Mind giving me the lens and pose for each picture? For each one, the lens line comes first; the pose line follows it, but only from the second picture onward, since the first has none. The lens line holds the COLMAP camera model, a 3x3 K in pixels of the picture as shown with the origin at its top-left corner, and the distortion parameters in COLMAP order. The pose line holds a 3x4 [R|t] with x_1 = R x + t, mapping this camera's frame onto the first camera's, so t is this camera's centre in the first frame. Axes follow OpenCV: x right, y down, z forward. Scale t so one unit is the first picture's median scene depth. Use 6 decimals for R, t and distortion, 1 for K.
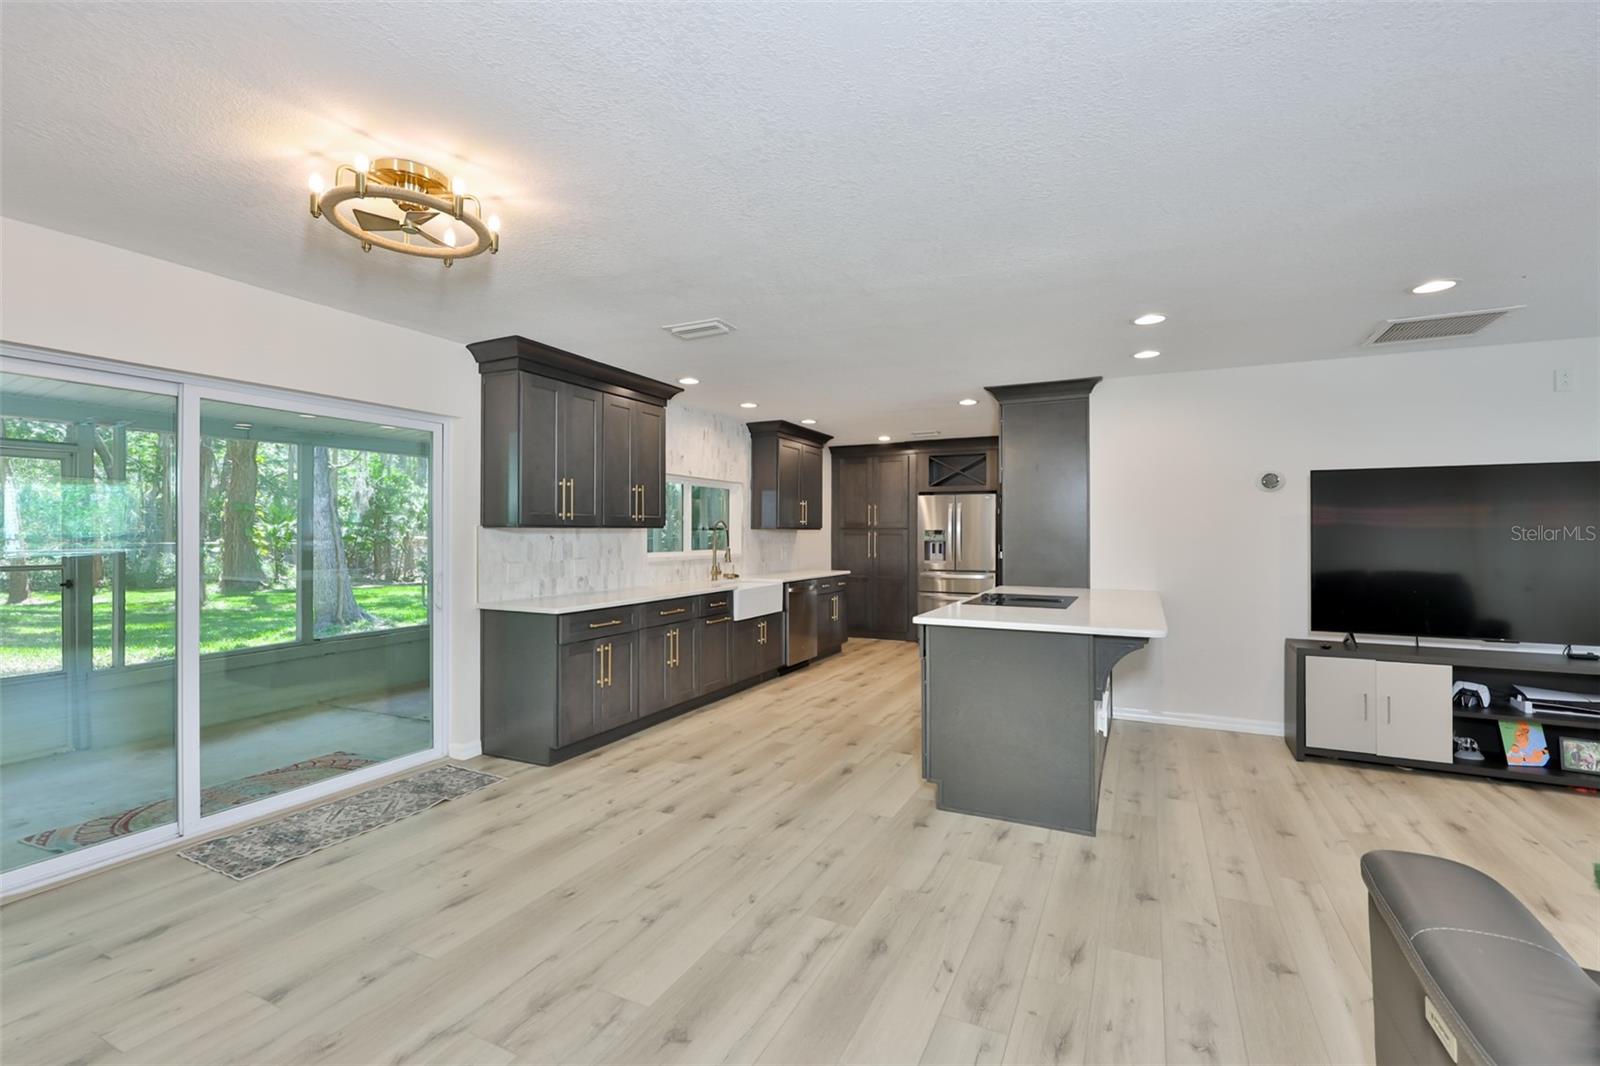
lens RADIAL K [[689.5, 0, 800.0], [0, 689.5, 533.0], [0, 0, 1]] dist [-0.000849, -0.000084]
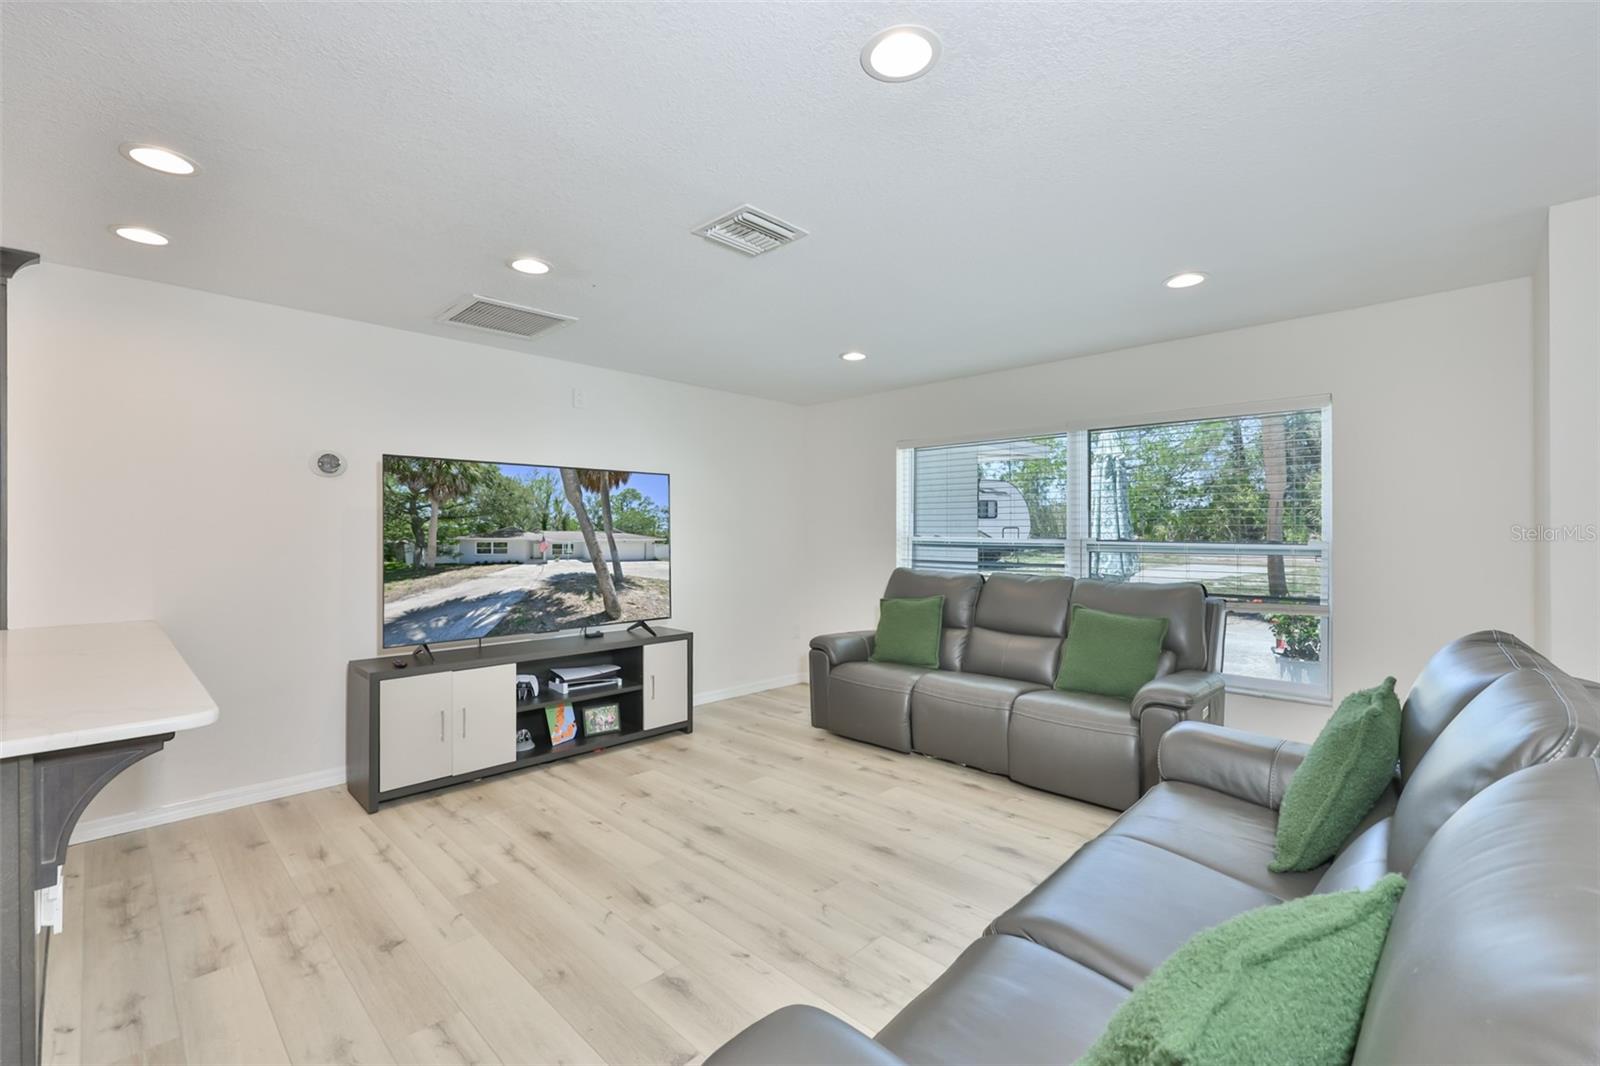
lens RADIAL K [[694.3, 0, 800.0], [0, 694.3, 533.0], [0, 0, 1]] dist [0.002149, 0.000154]
pose [[0.307662, -0.004836, 0.951483, 0.104111], [-0.002256, 0.999981, 0.005812, -0.002945], [-0.951493, -0.003934, 0.307645, 0.269843]]
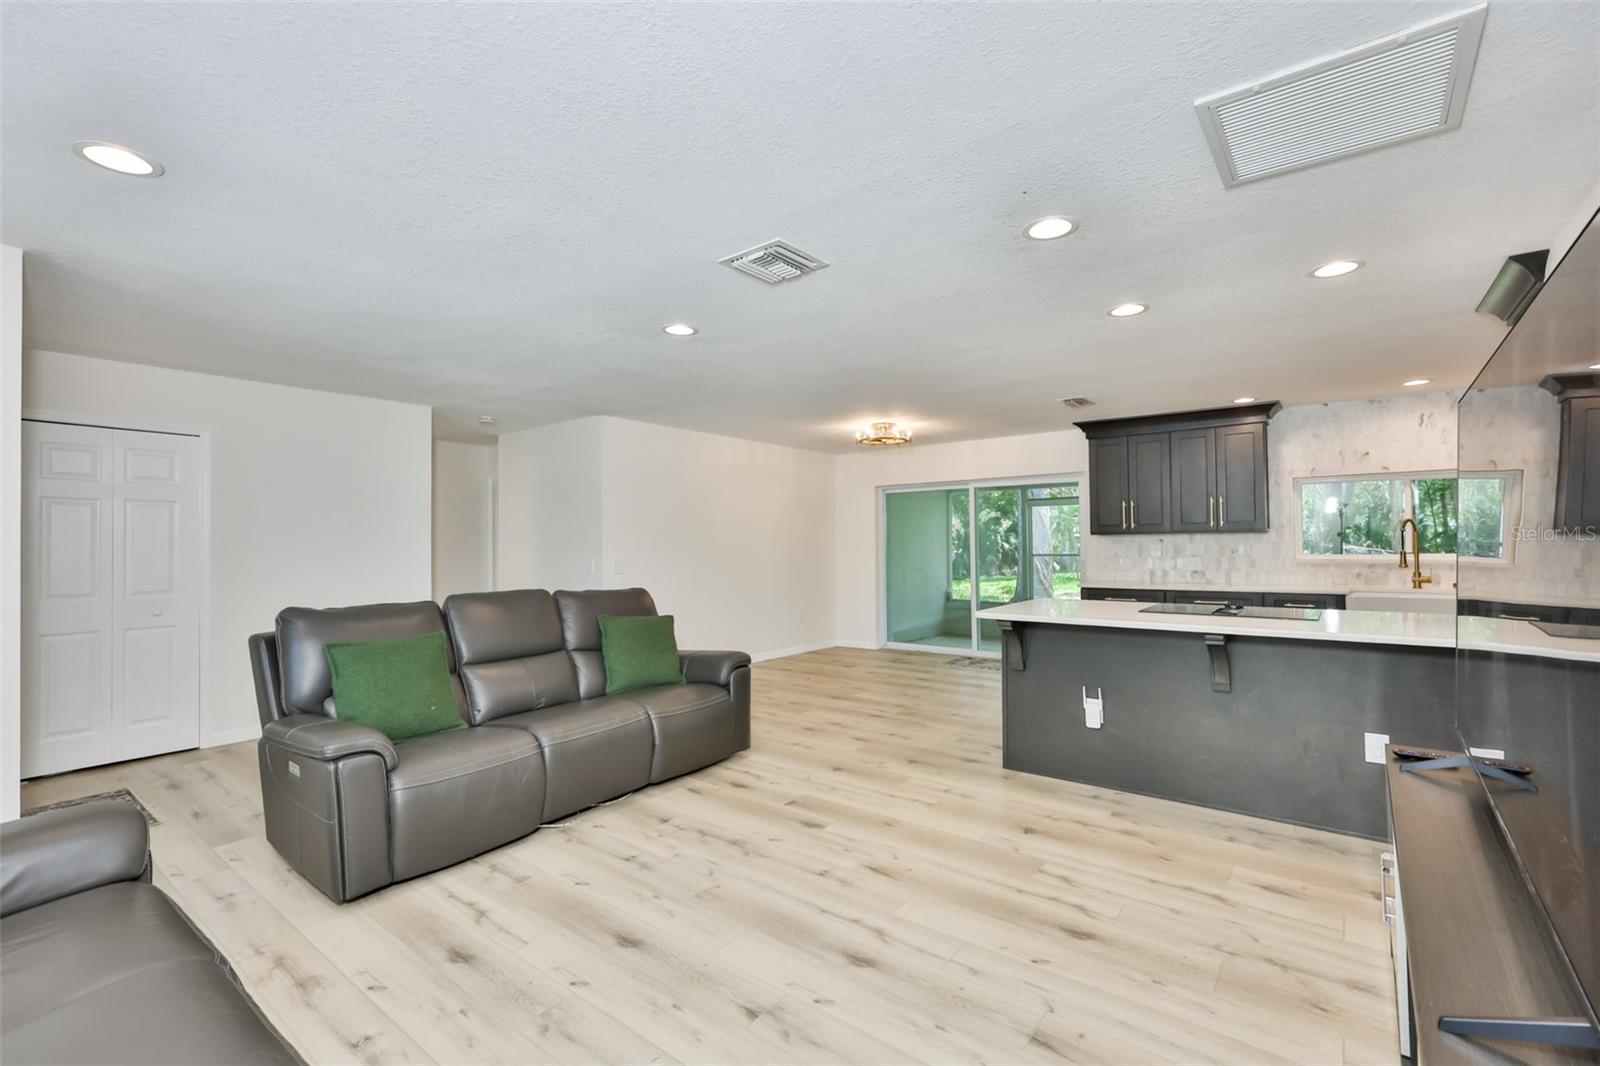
lens RADIAL K [[691.3, 0, 814.6], [0, 691.3, 541.9], [0, 0, 1]] dist [-0.000704, -0.000072]
pose [[-0.181736, -0.004762, -0.983336, 1.304580], [0.015374, 0.999852, -0.007684, 0.010719], [0.983227, -0.016514, -0.181635, 0.652947]]
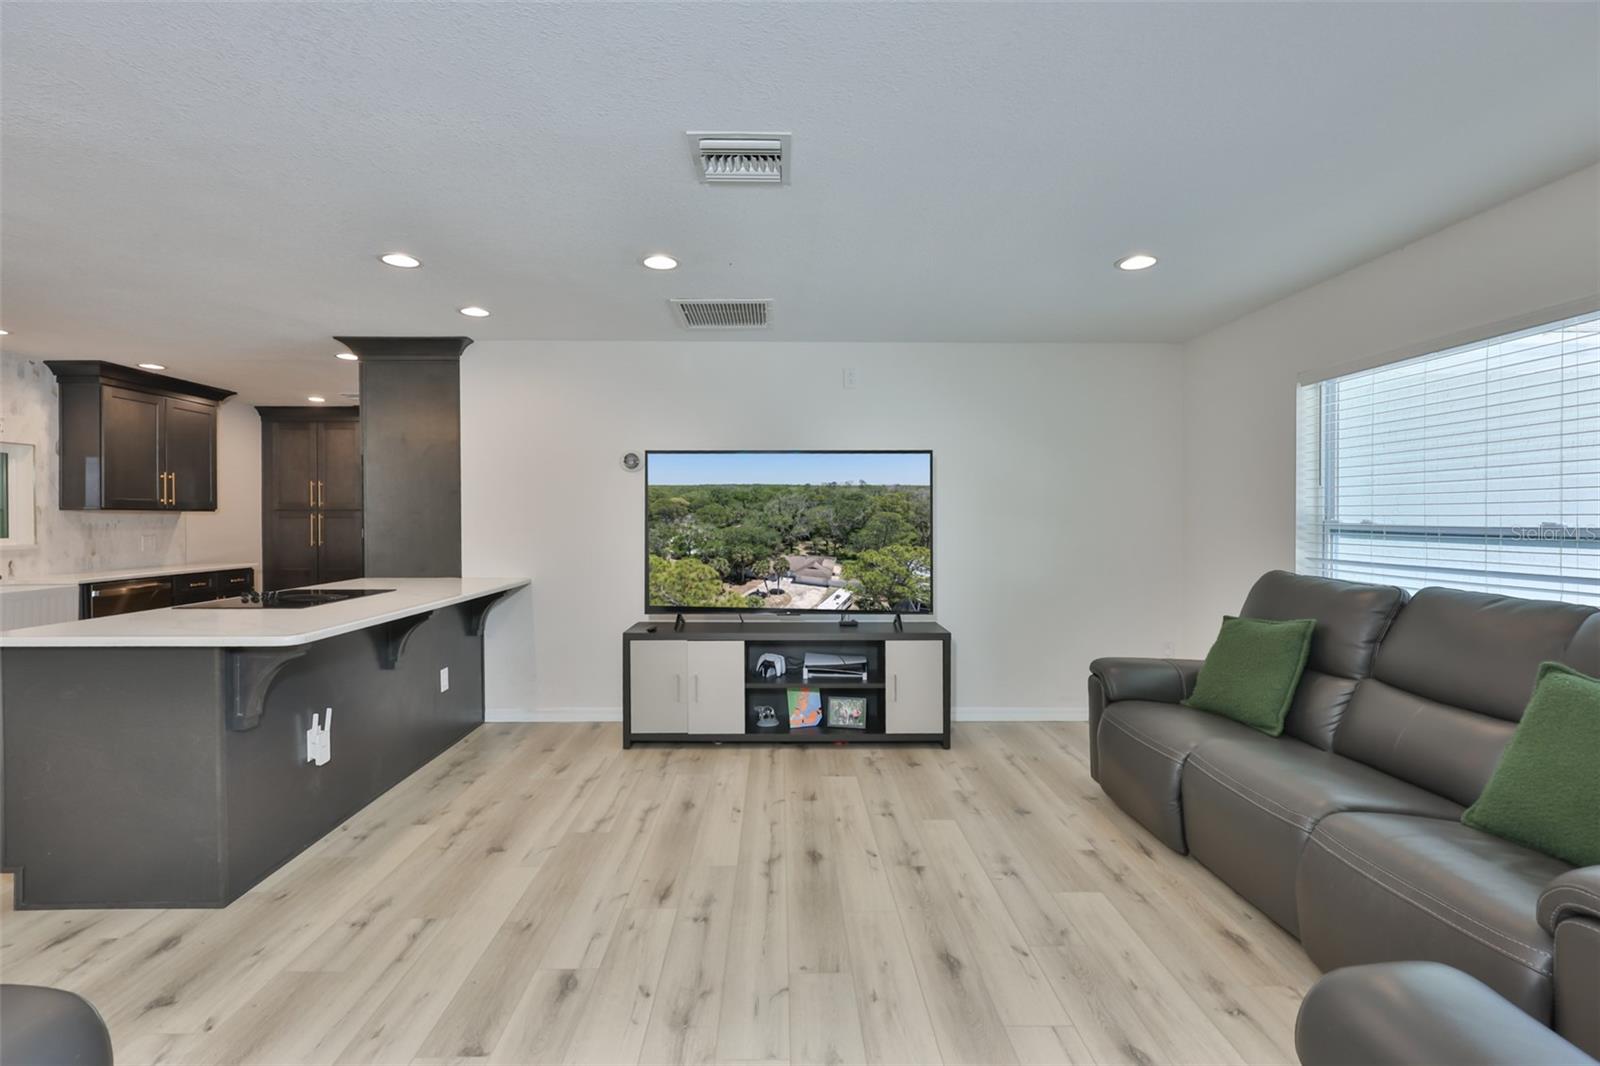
lens RADIAL K [[711.1, 0, 775.0], [0, 711.1, 523.0], [0, 0, 1]] dist [-0.001767, -0.000200]
pose [[0.893888, -0.006615, 0.448241, 0.456838], [0.001927, 0.999939, 0.010915, 0.001330], [-0.448285, -0.008893, 0.893846, 0.010978]]
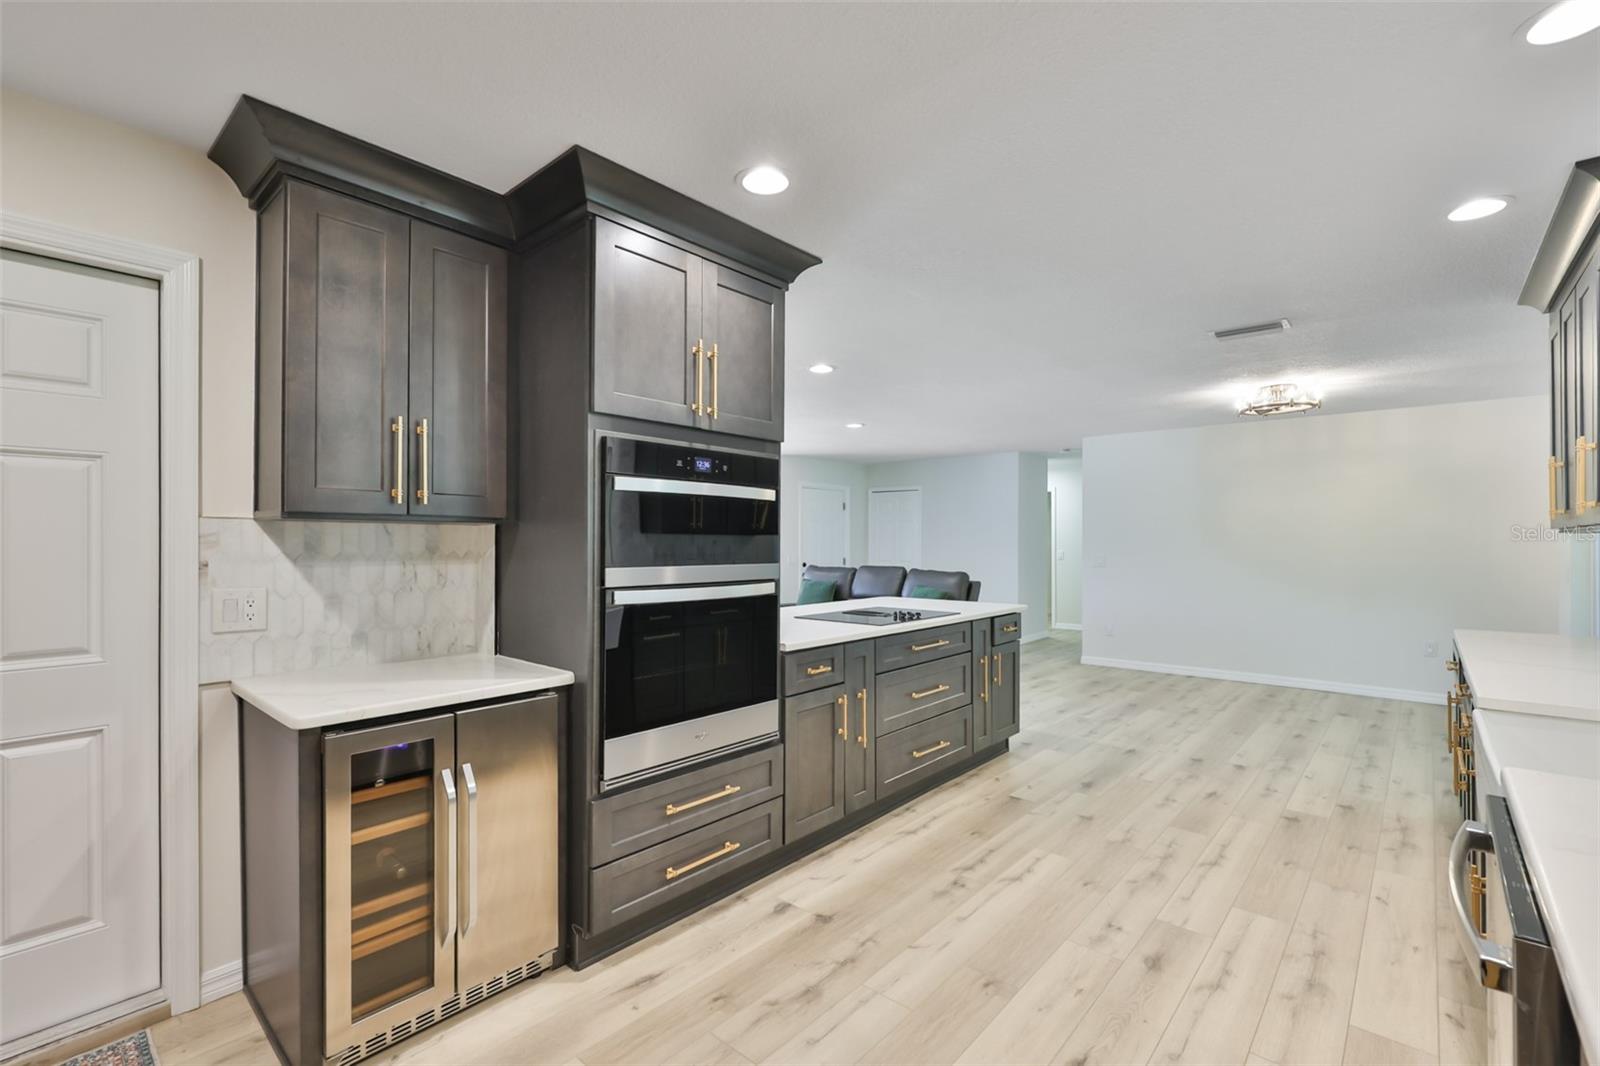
lens RADIAL K [[708.3, 0, 793.9], [0, 708.3, 531.4], [0, 0, 1]] dist [0.000317, 0.000000]
pose [[-0.962640, 0.008497, 0.270652, 0.180568], [0.003273, 0.999800, -0.019745, 0.006042], [-0.270766, -0.018122, -0.962475, 1.946998]]
